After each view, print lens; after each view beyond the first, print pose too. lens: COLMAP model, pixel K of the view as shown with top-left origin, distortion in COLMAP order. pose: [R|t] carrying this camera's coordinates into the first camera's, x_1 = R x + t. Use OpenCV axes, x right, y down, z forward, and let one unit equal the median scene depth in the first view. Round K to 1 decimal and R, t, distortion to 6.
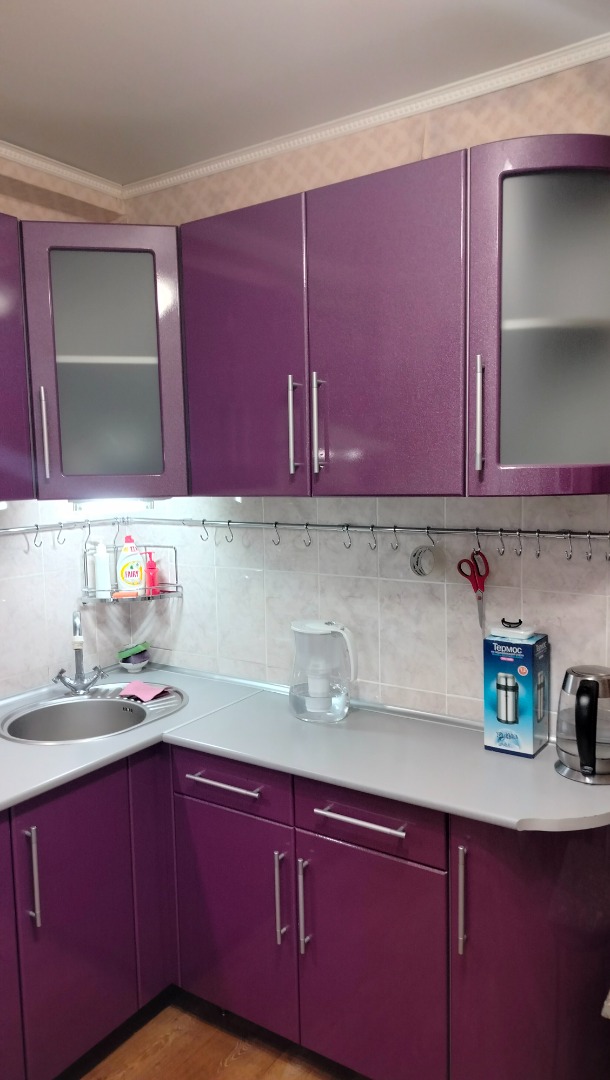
lens RADIAL K [[763.8, 0, 298.5], [0, 763.8, 545.5], [0, 0, 1]] dist [0.089815, -0.152487]
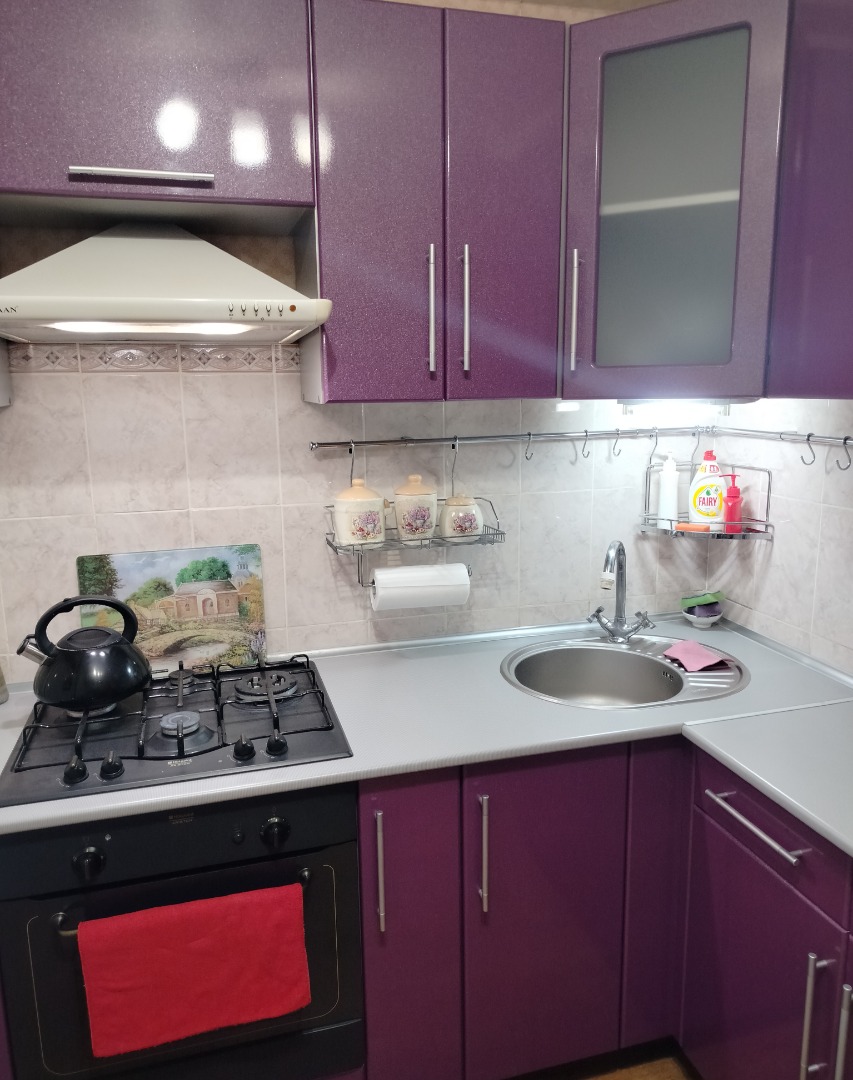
lens RADIAL K [[788.9, 0, 424.9], [0, 788.9, 531.8], [0, 0, 1]] dist [0.048529, -0.057982]
pose [[0.762060, 0.129974, -0.634328, 0.082297], [-0.068113, 0.990303, 0.121085, -0.010662], [0.643914, -0.049068, 0.763523, 0.243398]]
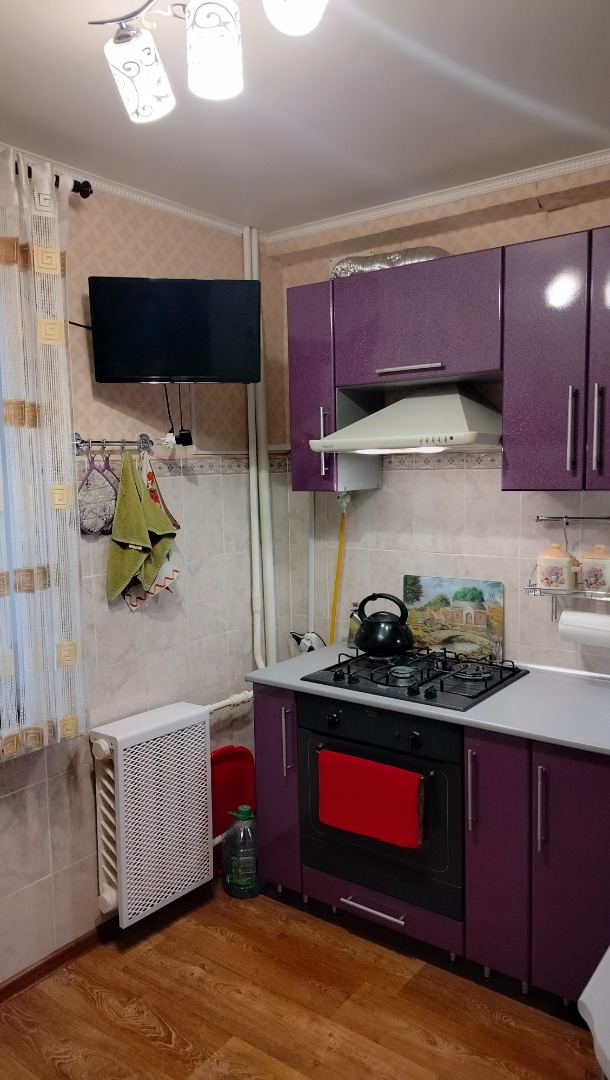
lens RADIAL K [[763.8, 0, 298.5], [0, 763.8, 545.5], [0, 0, 1]] dist [0.089815, -0.152487]
pose [[-0.069071, 0.126266, -0.989589, 0.609812], [-0.076548, 0.988363, 0.131453, -0.073790], [0.994671, 0.084831, -0.058602, 0.505673]]
